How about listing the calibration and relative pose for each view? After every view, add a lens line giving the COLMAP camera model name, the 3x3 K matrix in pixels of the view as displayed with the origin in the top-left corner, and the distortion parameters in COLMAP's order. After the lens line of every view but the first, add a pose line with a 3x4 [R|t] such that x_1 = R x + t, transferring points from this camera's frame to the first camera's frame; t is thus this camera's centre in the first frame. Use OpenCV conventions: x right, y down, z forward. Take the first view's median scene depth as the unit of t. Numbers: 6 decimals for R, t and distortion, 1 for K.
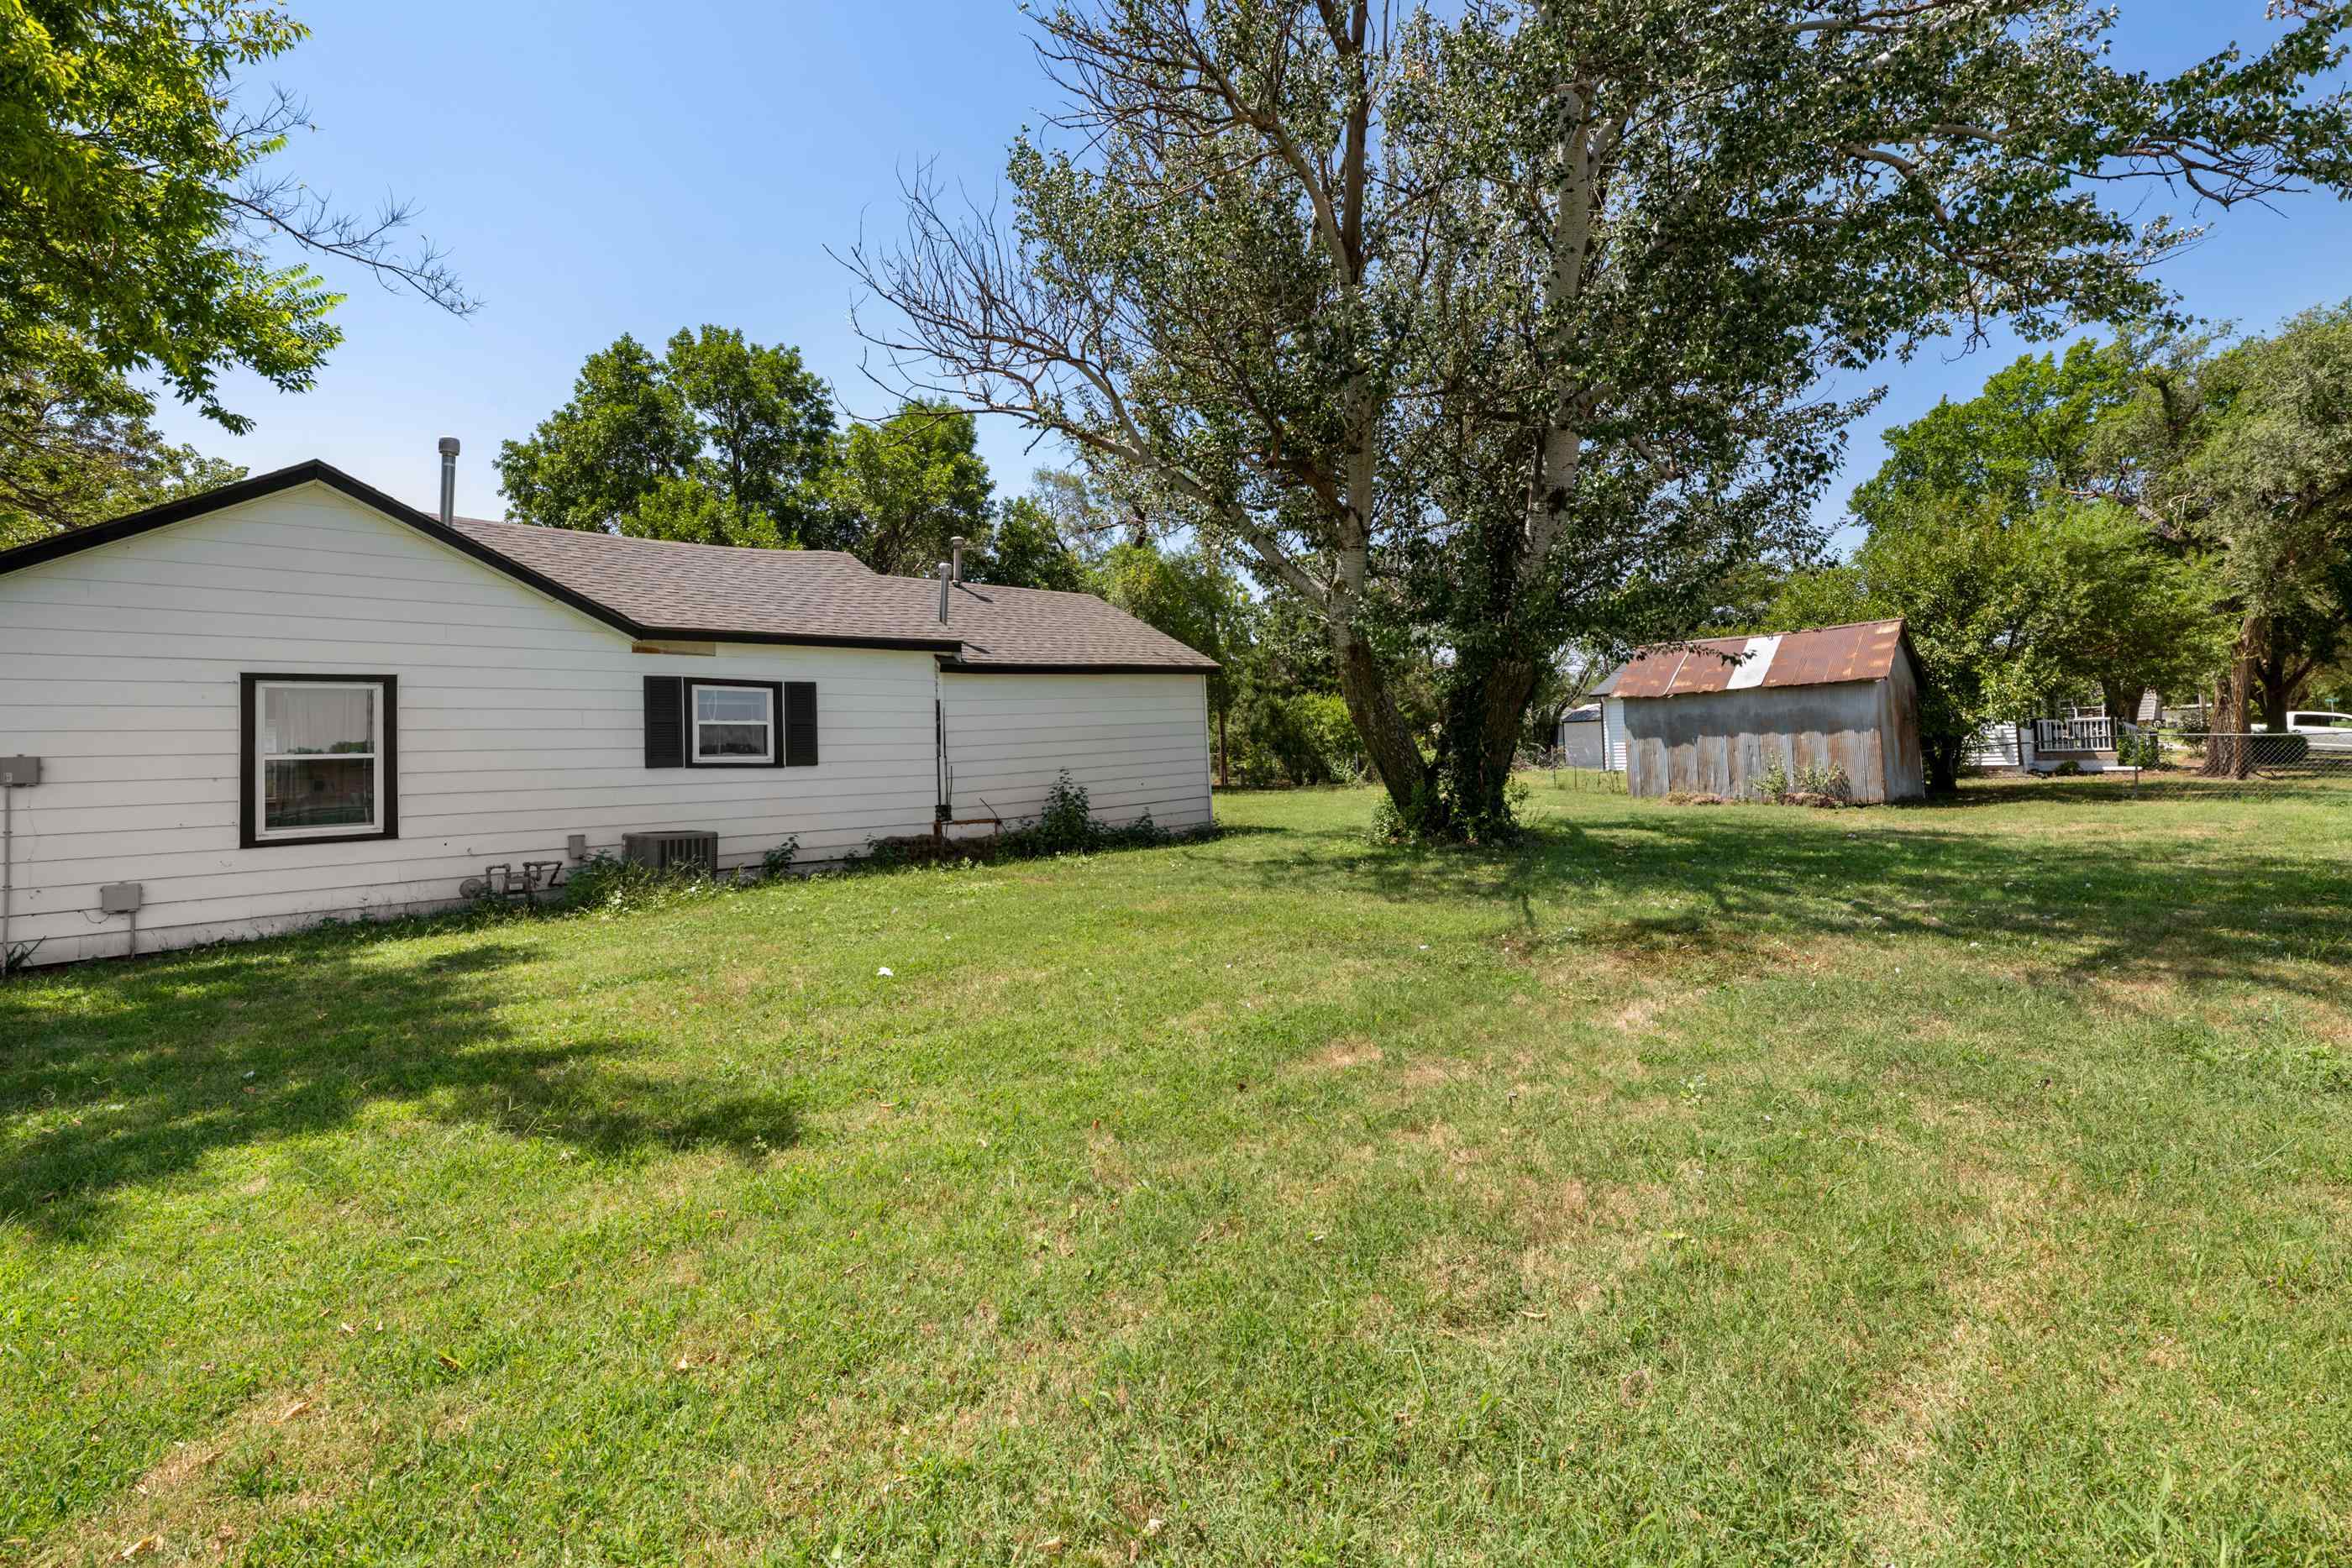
lens RADIAL K [[1098.3, 0, 1175.5], [0, 1098.3, 734.1], [0, 0, 1]] dist [-0.016654, -0.000102]
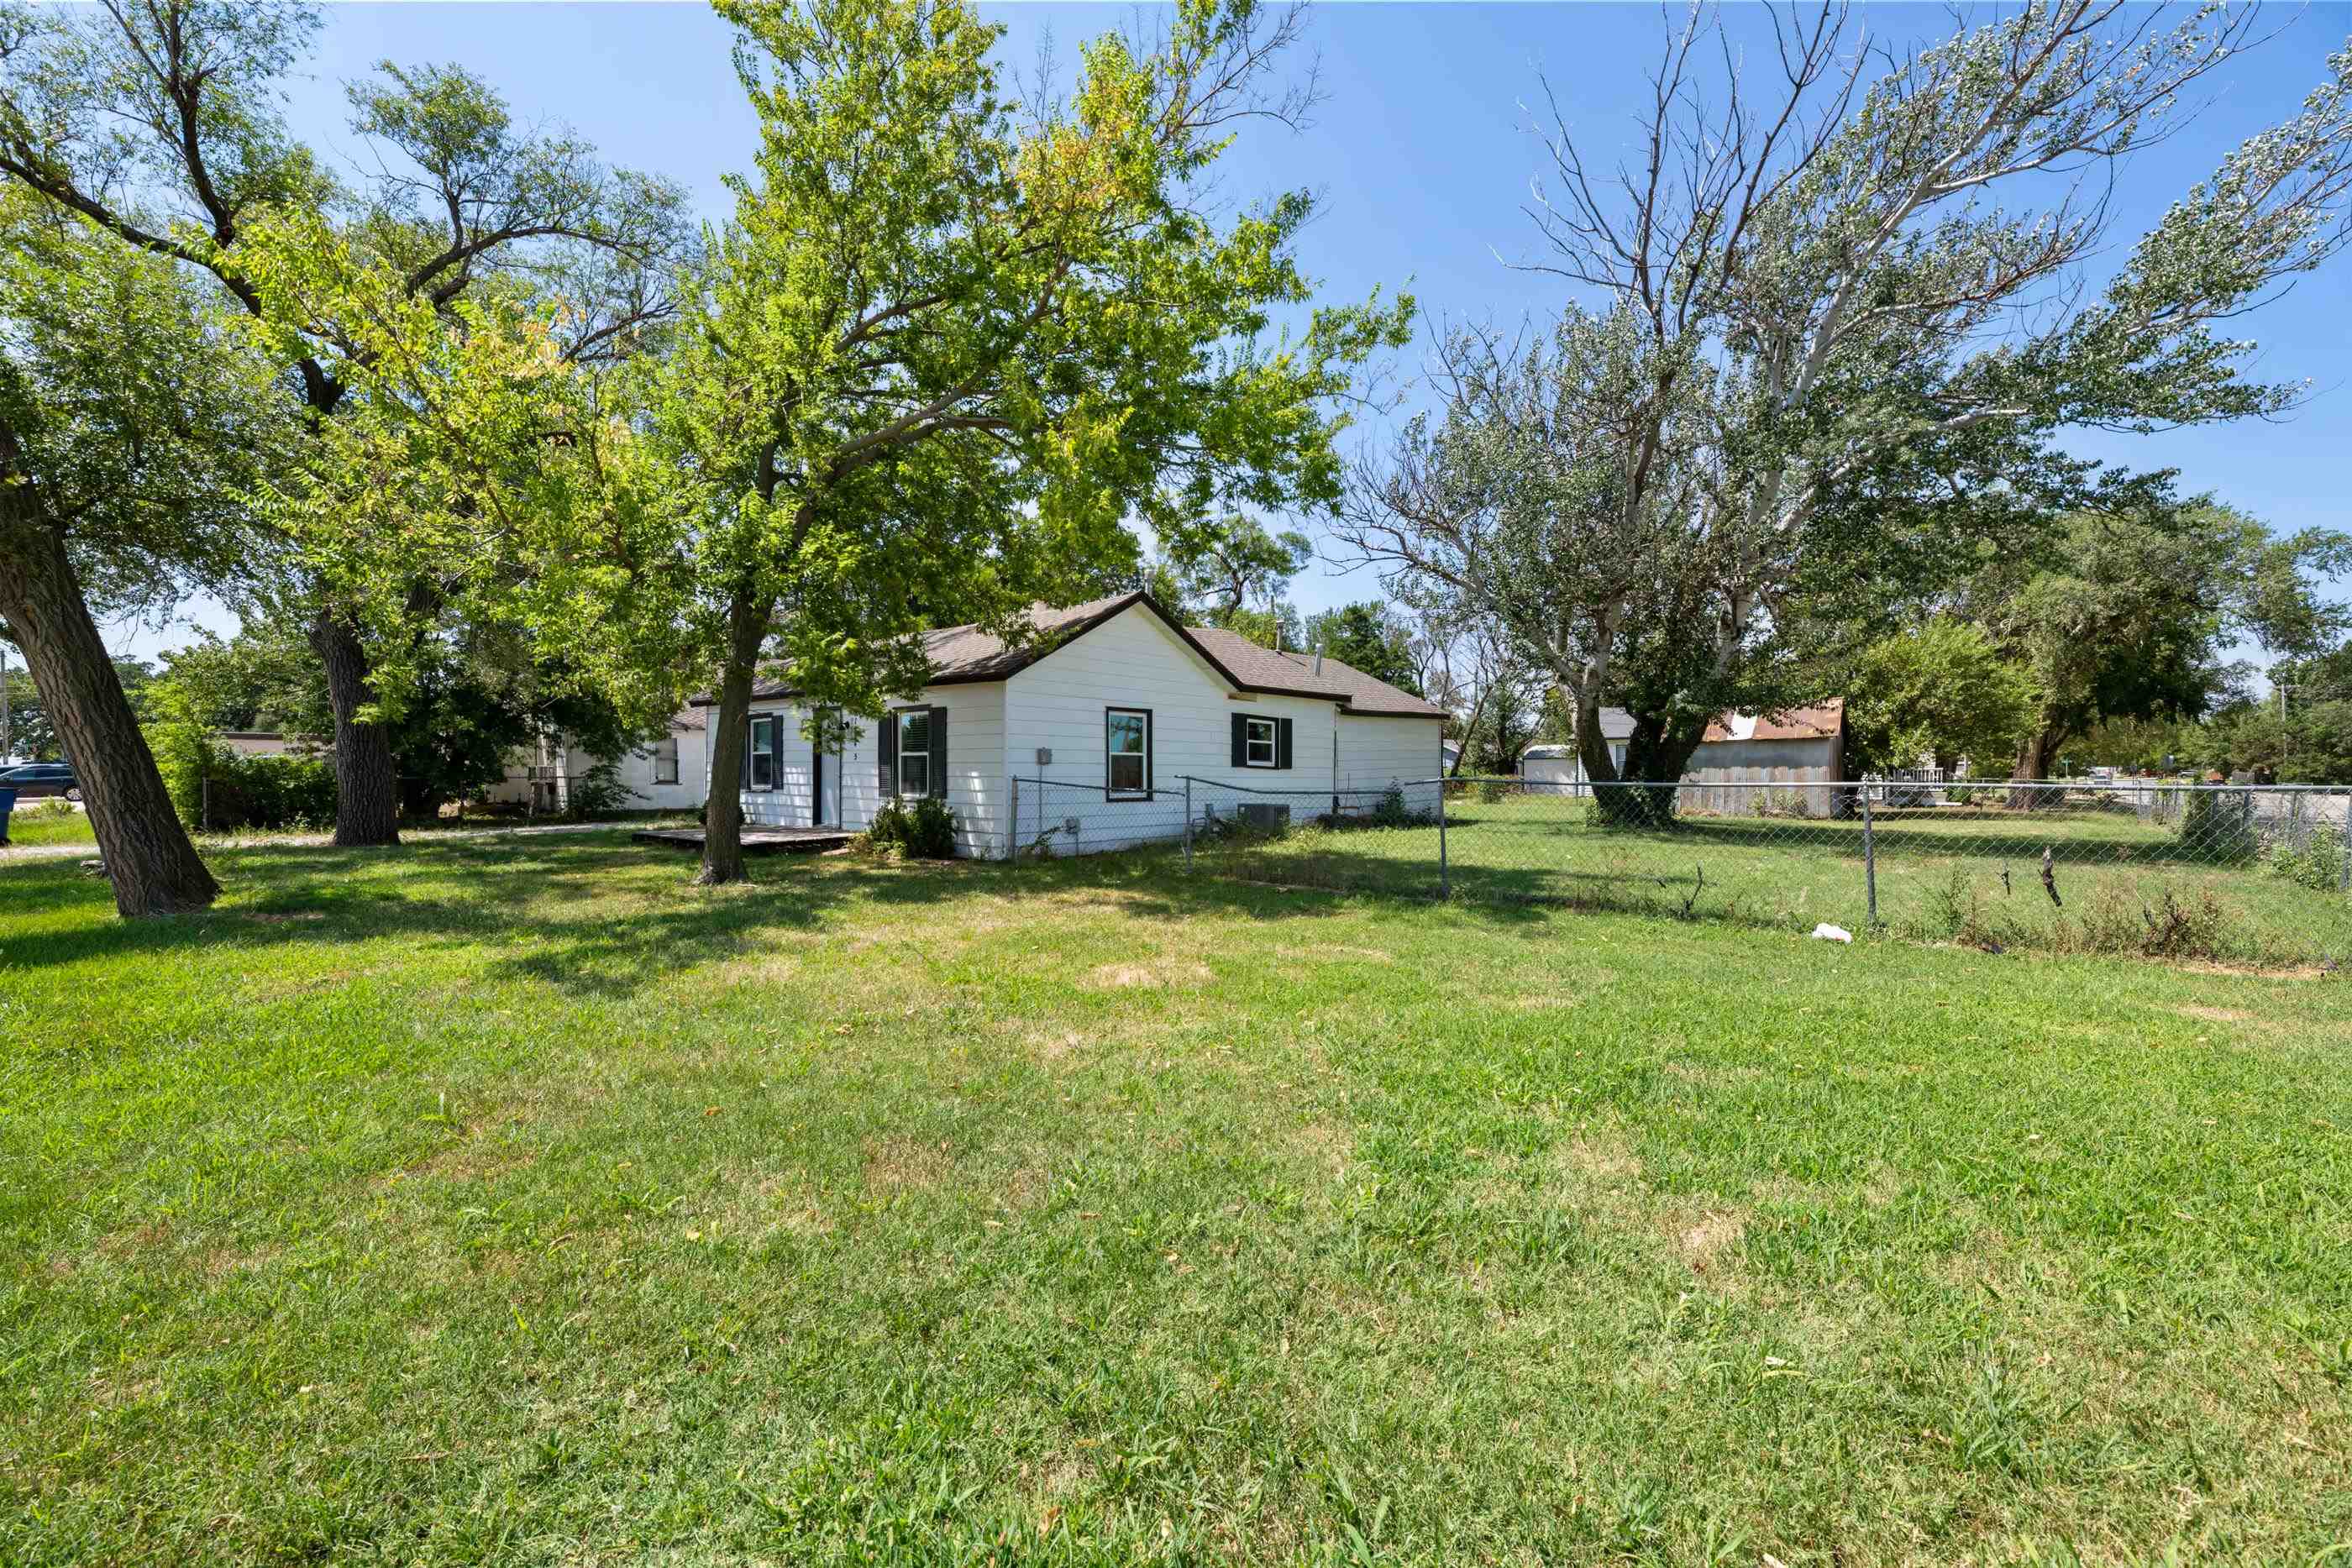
lens RADIAL K [[1004.2, 0, 1173.3], [0, 1004.2, 770.4], [0, 0, 1]] dist [-0.001438, -0.001266]
pose [[0.993703, 0.031045, 0.107656, -0.611501], [-0.031961, 0.999466, 0.006795, 0.023602], [-0.107388, -0.010193, 0.994165, -0.437368]]
